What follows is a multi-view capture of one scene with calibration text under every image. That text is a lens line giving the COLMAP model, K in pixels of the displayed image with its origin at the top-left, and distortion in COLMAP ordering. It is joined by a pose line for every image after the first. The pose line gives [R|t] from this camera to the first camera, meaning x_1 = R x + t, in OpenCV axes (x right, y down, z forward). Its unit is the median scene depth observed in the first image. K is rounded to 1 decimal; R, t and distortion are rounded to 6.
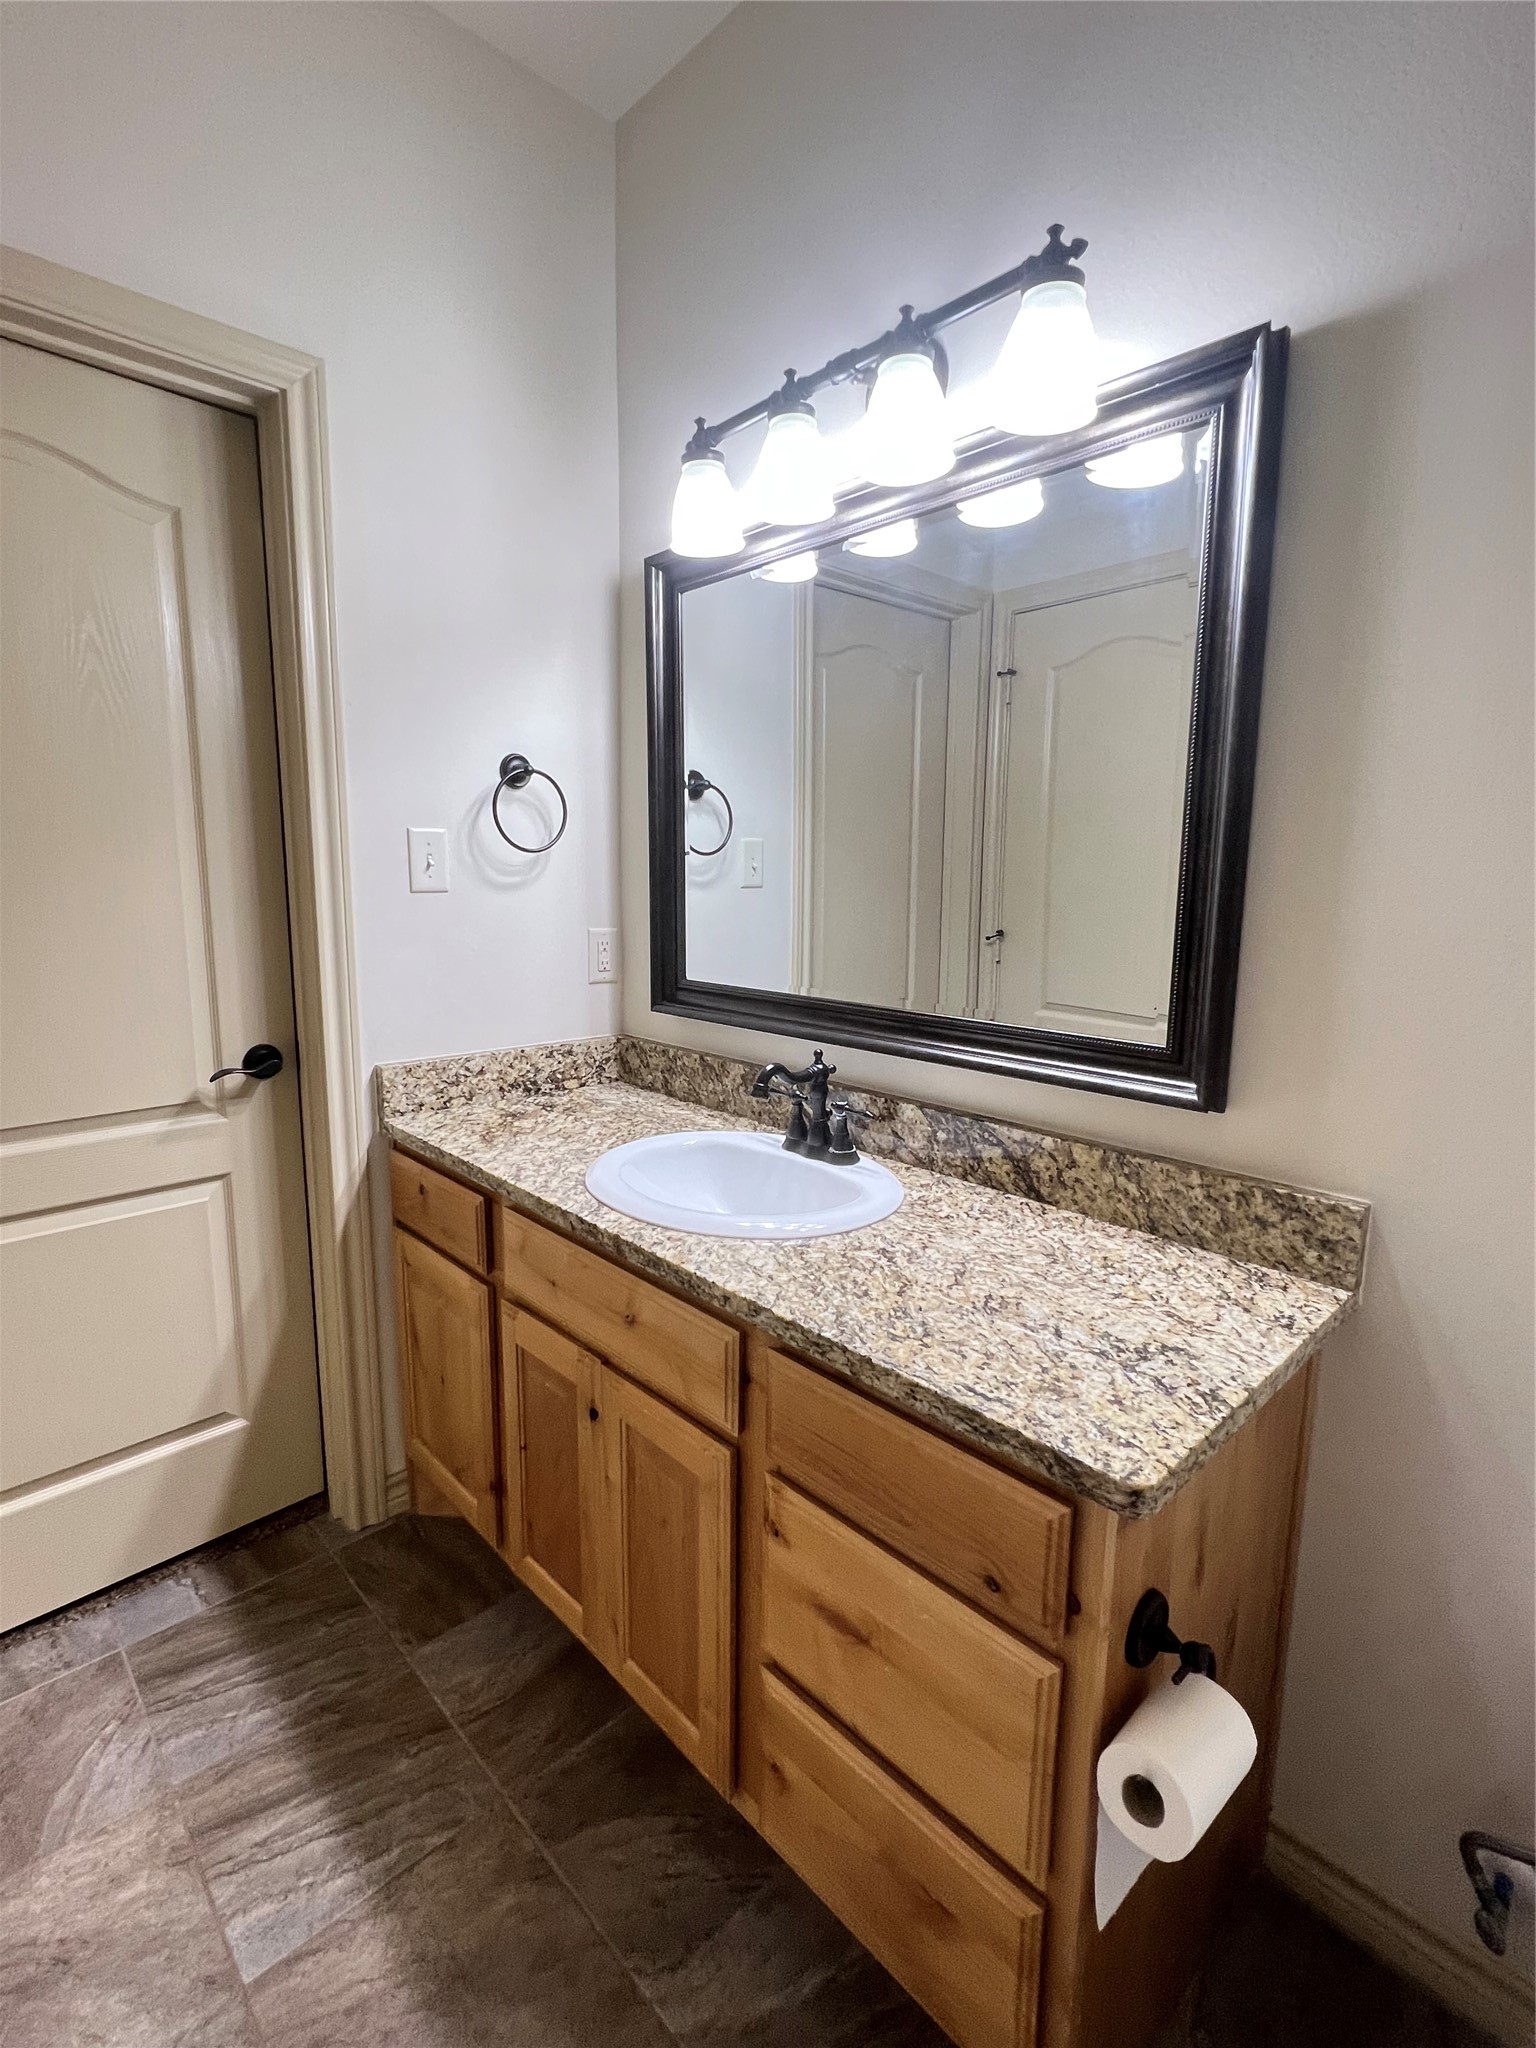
lens RADIAL K [[945.4, 0, 768.0], [0, 945.4, 1024.0], [0, 0, 1]] dist [-0.003691, 0.001095]
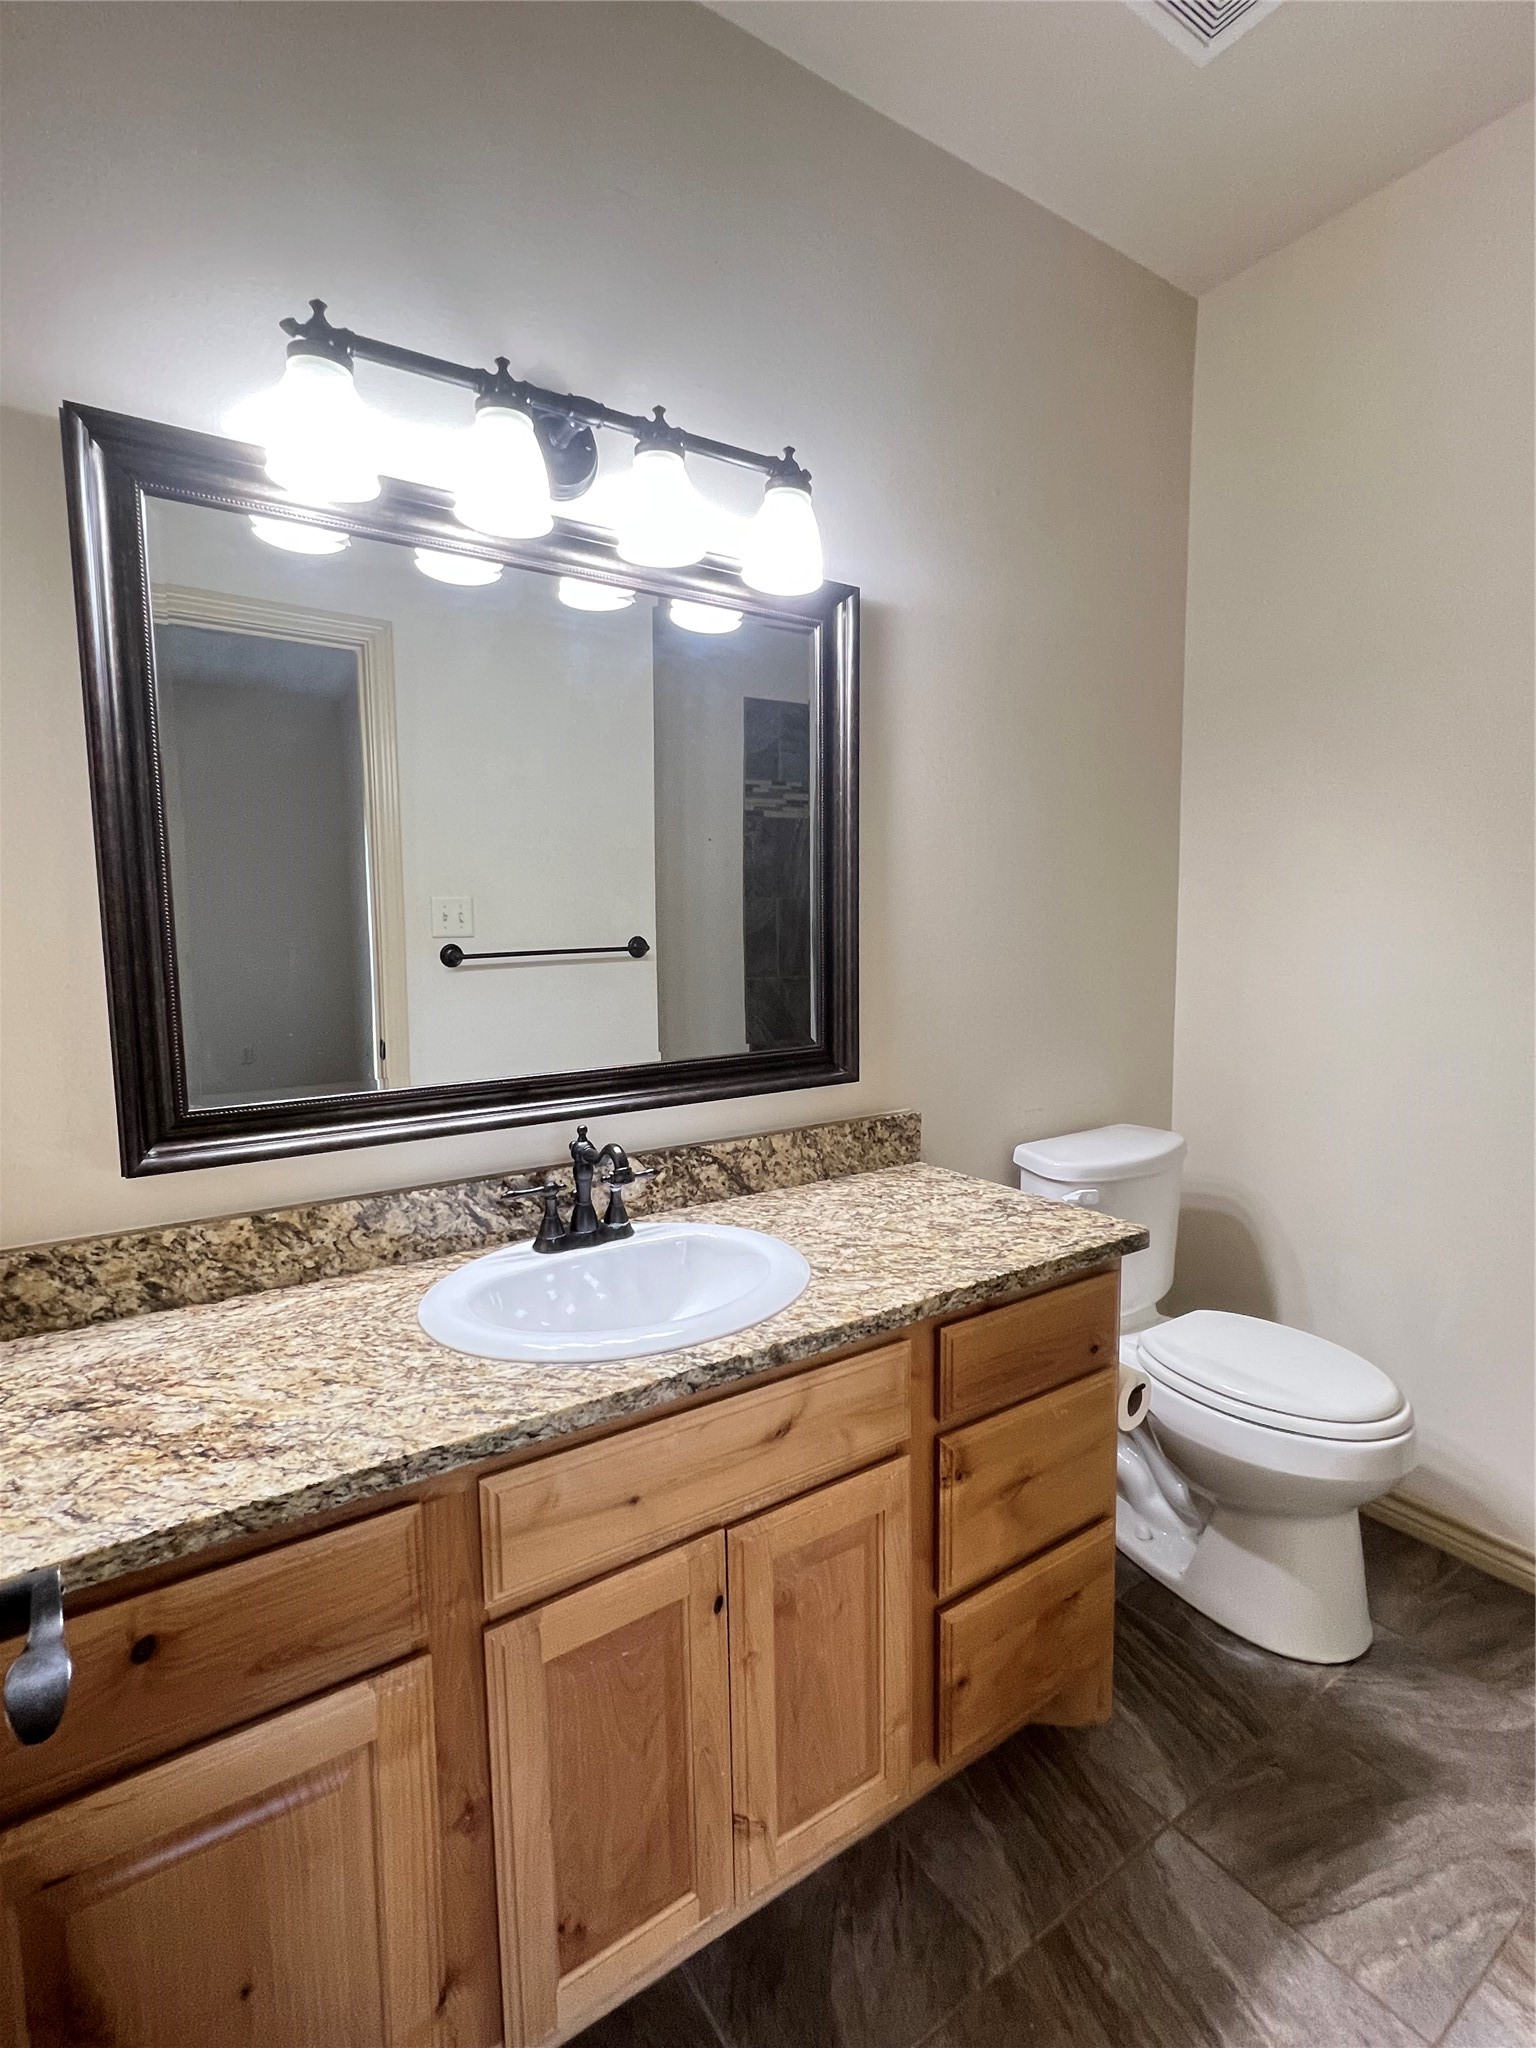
lens RADIAL K [[945.4, 0, 768.0], [0, 945.4, 1024.0], [0, 0, 1]] dist [-0.003691, 0.001095]
pose [[0.178719, -0.116221, 0.977012, -0.890014], [0.171547, 0.981470, 0.085371, -0.130228], [-0.968830, 0.152346, 0.195345, 0.716918]]
